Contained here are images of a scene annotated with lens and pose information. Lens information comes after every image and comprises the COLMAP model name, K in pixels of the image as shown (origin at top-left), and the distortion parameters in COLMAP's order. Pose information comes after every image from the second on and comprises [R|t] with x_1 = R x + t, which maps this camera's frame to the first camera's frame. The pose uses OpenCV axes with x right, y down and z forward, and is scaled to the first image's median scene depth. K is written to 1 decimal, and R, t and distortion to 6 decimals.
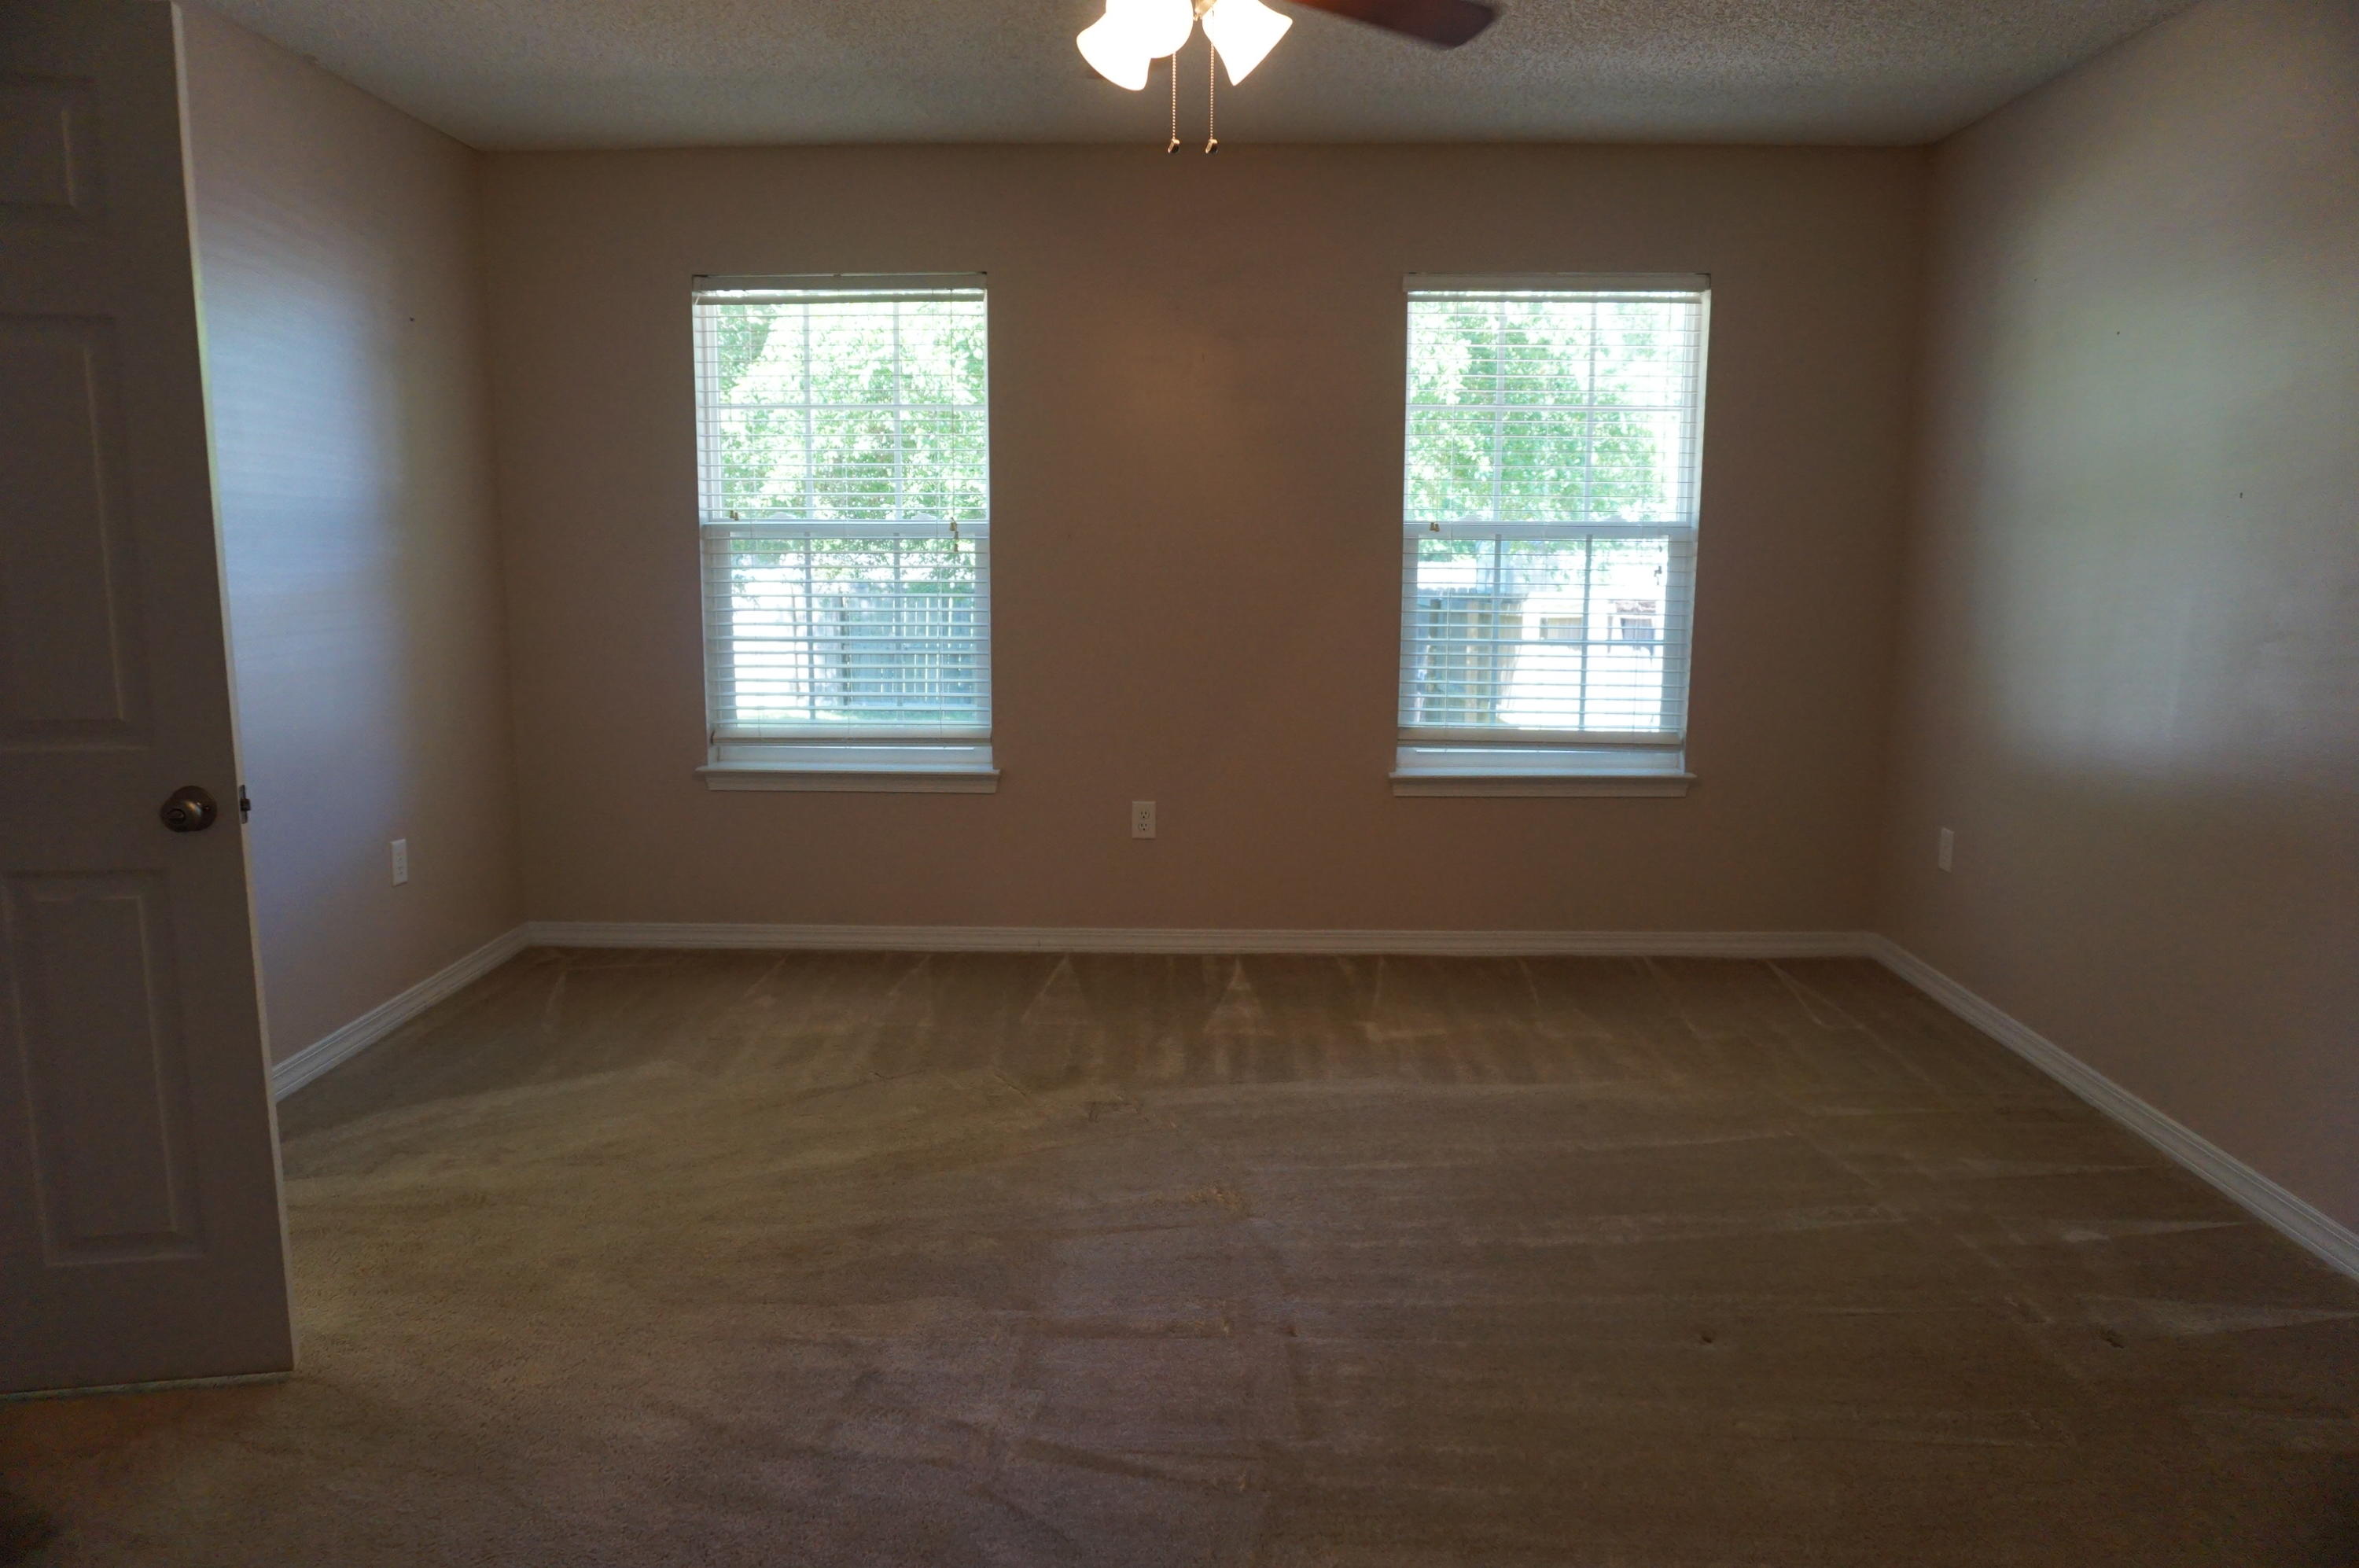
lens RADIAL K [[1578.0, 0, 1182.6], [0, 1578.0, 776.5], [0, 0, 1]] dist [-0.042554, -0.000481]
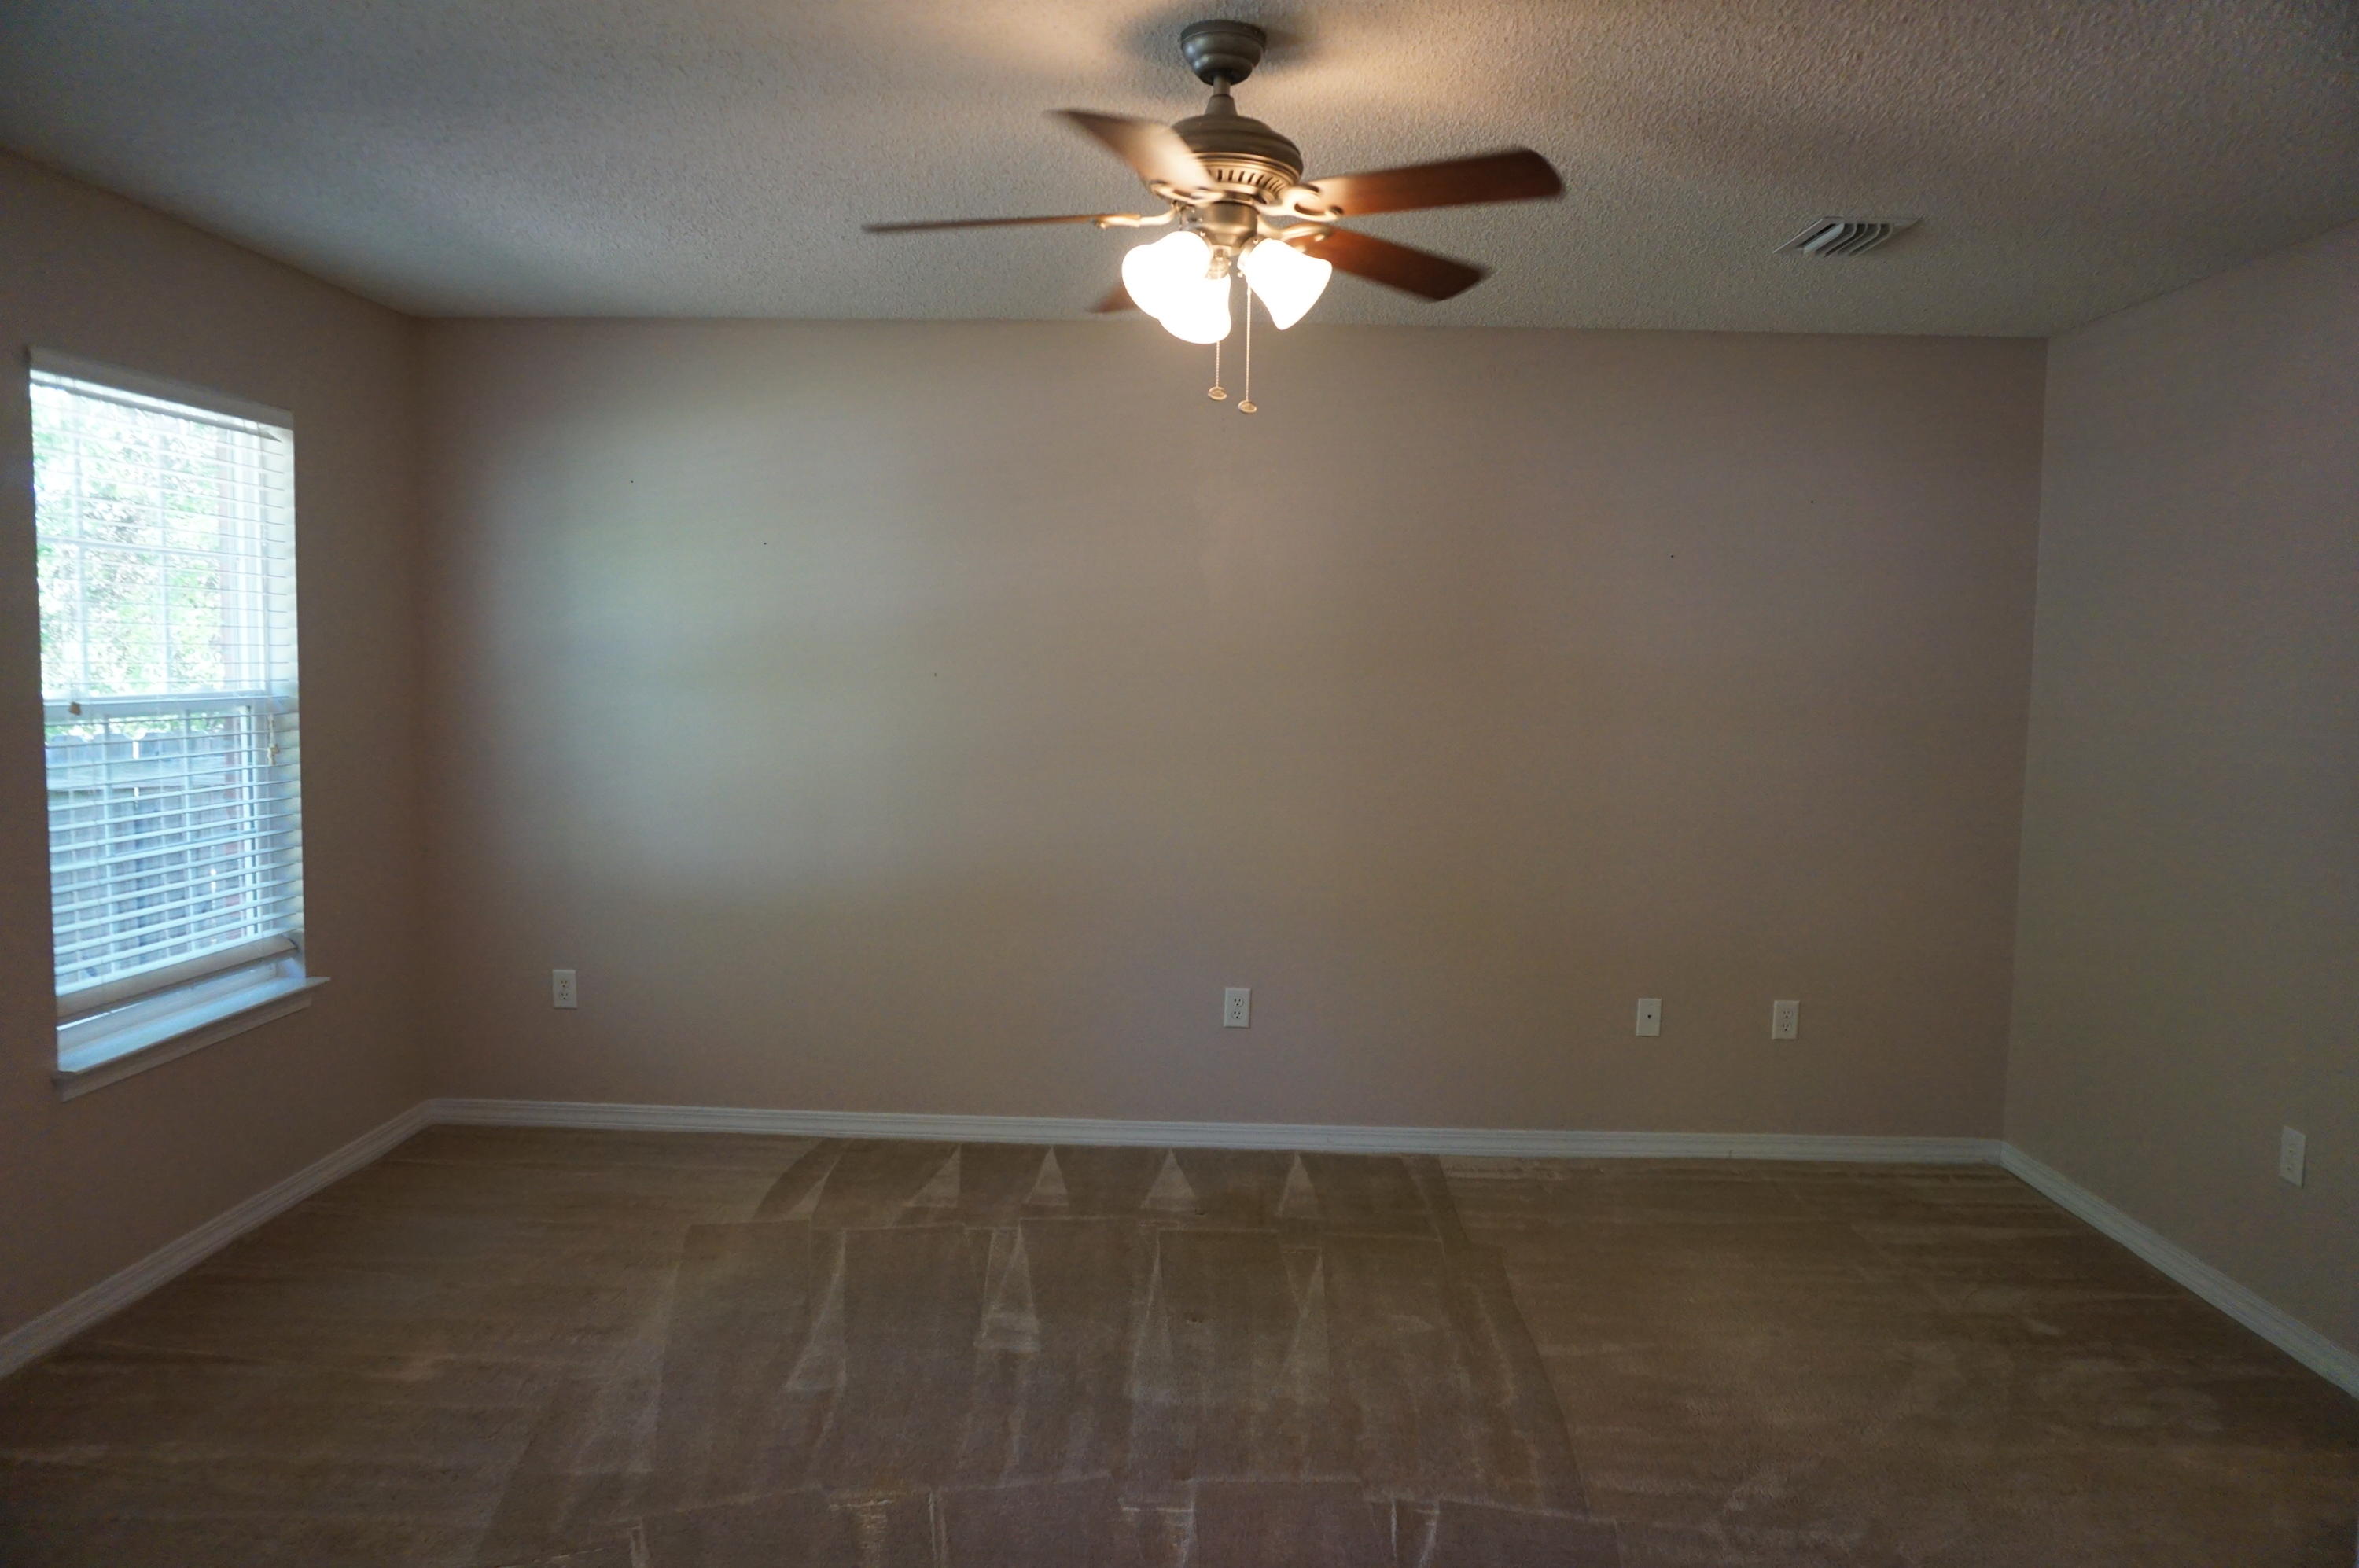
lens RADIAL K [[1578.0, 0, 1182.6], [0, 1578.0, 776.5], [0, 0, 1]] dist [-0.042554, -0.000481]
pose [[0.017077, -0.071911, 0.997265, -0.530367], [0.158344, 0.985018, 0.068316, -0.099008], [-0.987236, 0.156744, 0.028207, 0.508679]]
